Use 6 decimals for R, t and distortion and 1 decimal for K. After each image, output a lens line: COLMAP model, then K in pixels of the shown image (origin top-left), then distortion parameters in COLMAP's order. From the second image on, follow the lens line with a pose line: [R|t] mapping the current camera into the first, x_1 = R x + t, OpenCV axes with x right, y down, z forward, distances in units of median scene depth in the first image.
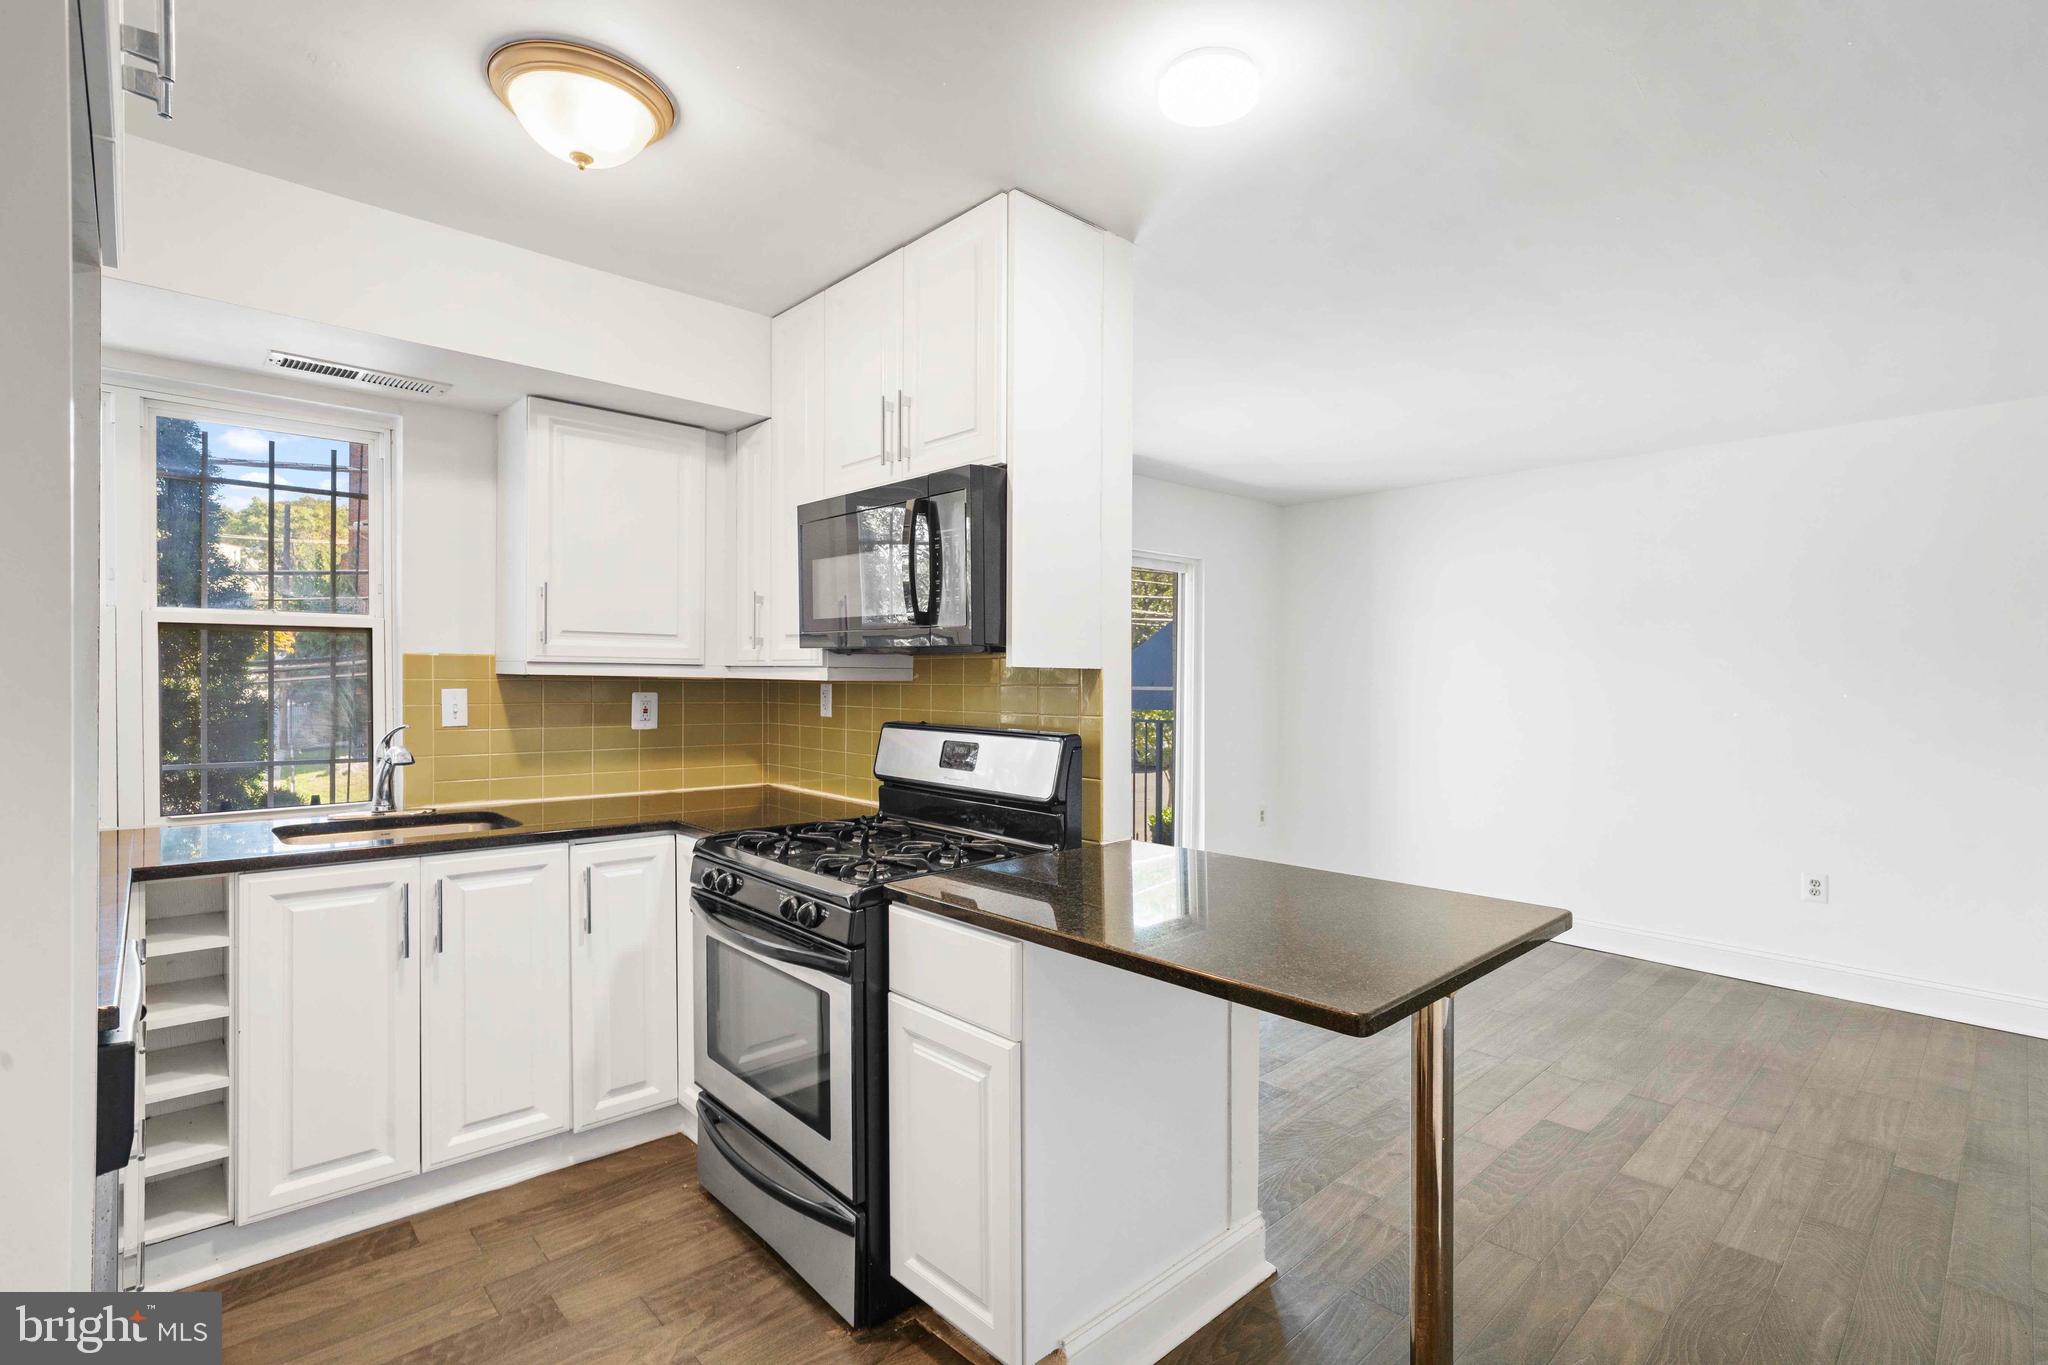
lens RADIAL K [[973.1, 0, 1027.7], [0, 973.1, 691.4], [0, 0, 1]] dist [-0.014307, 0.008677]
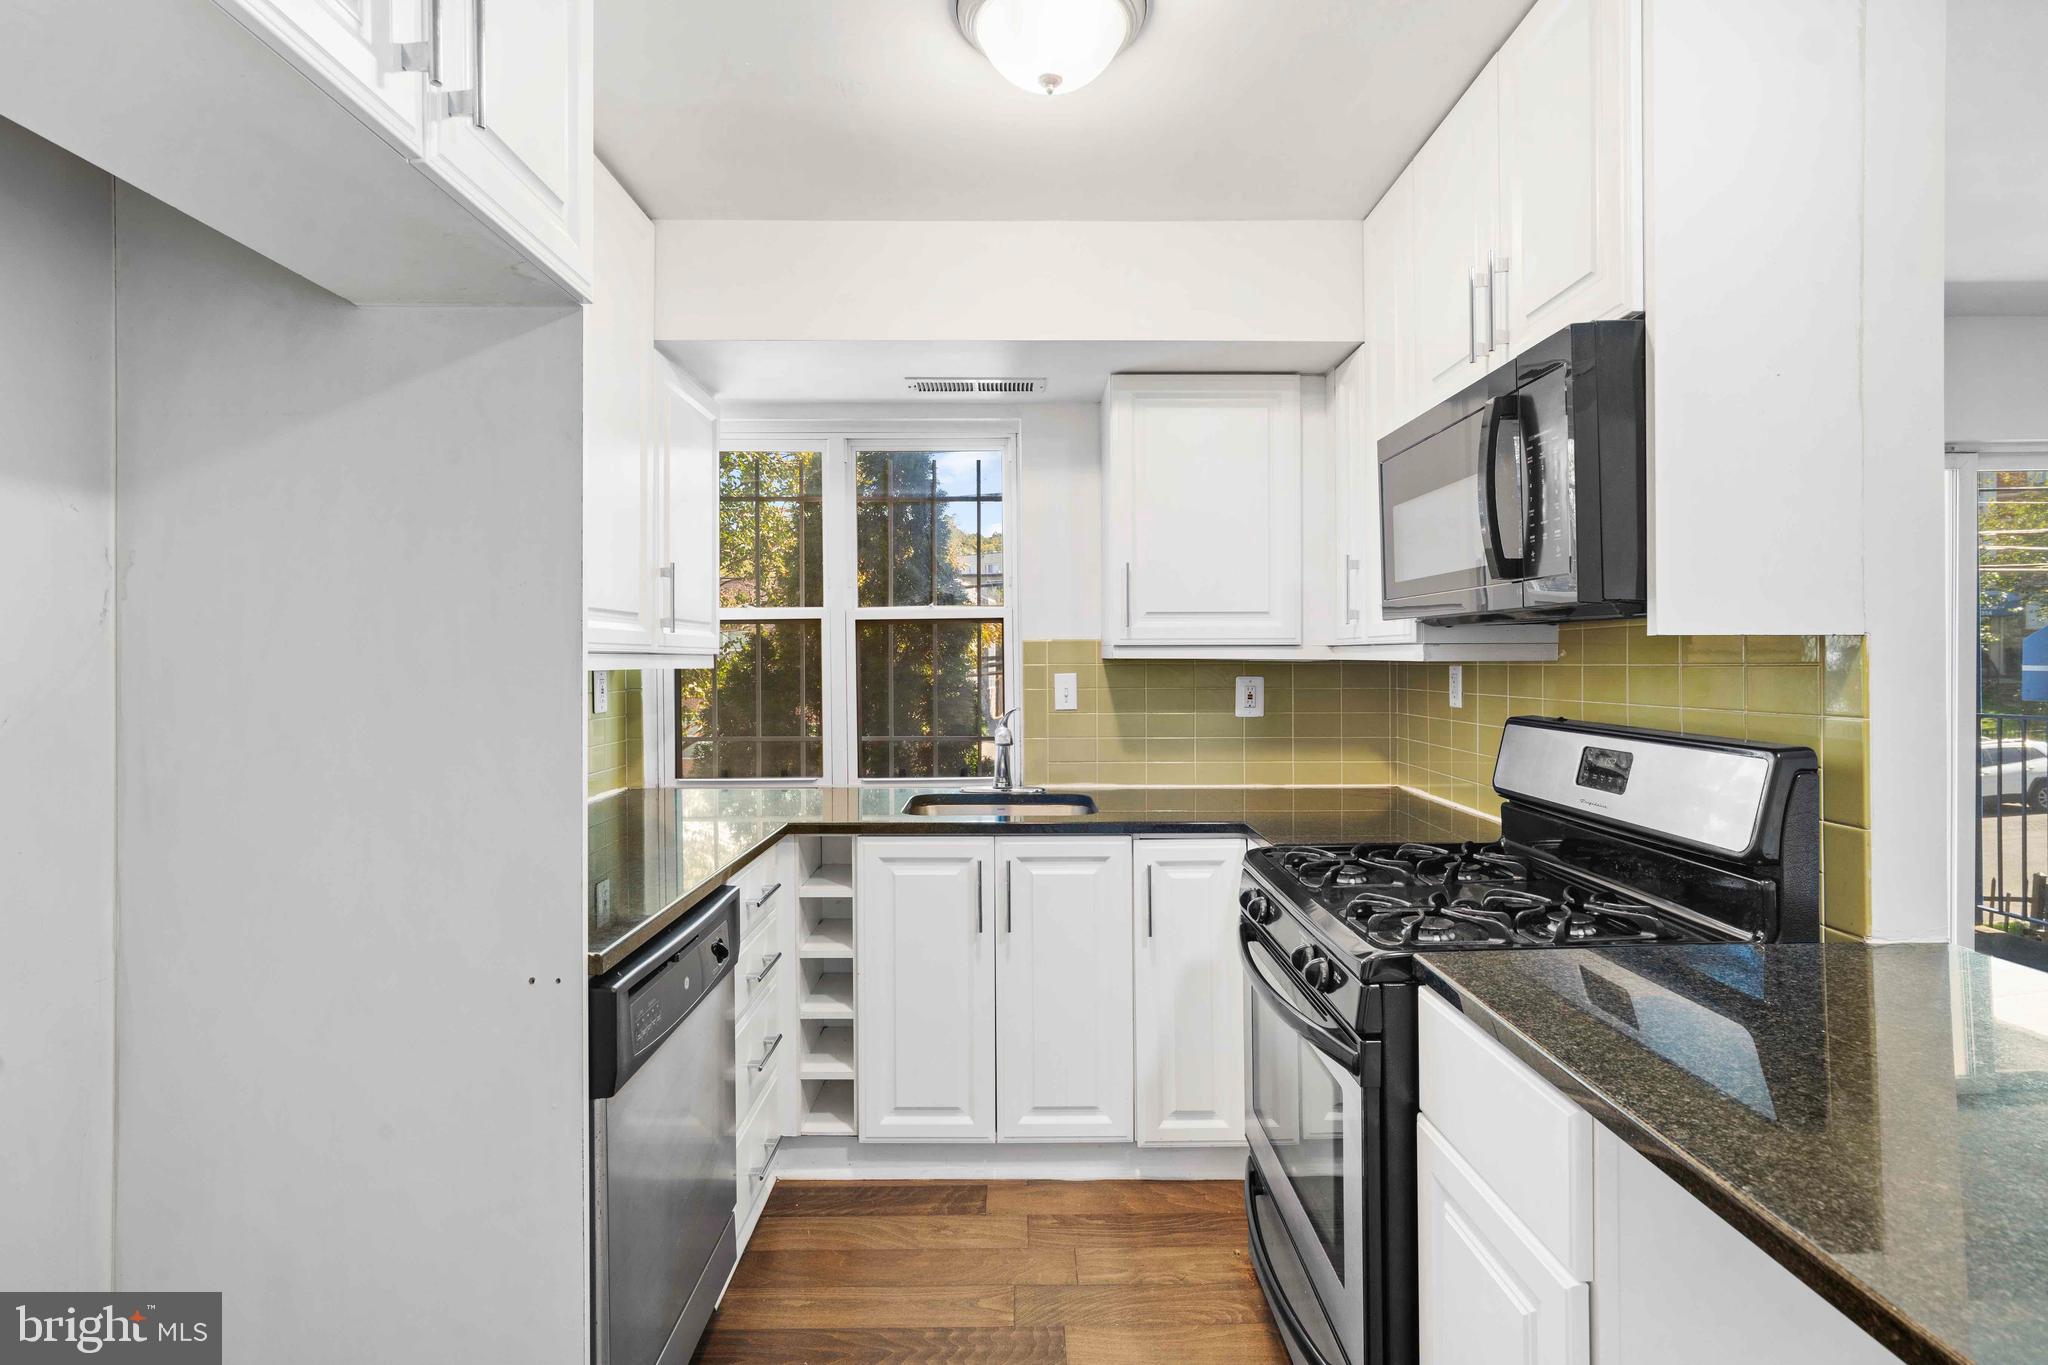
lens RADIAL K [[973.1, 0, 1025.9], [0, 973.1, 670.3], [0, 0, 1]] dist [-0.014307, 0.008677]
pose [[0.735159, -0.005653, -0.677871, 0.092013], [0.001960, 0.999979, -0.006214, 0.000372], [0.677892, 0.003240, 0.735154, 0.235646]]
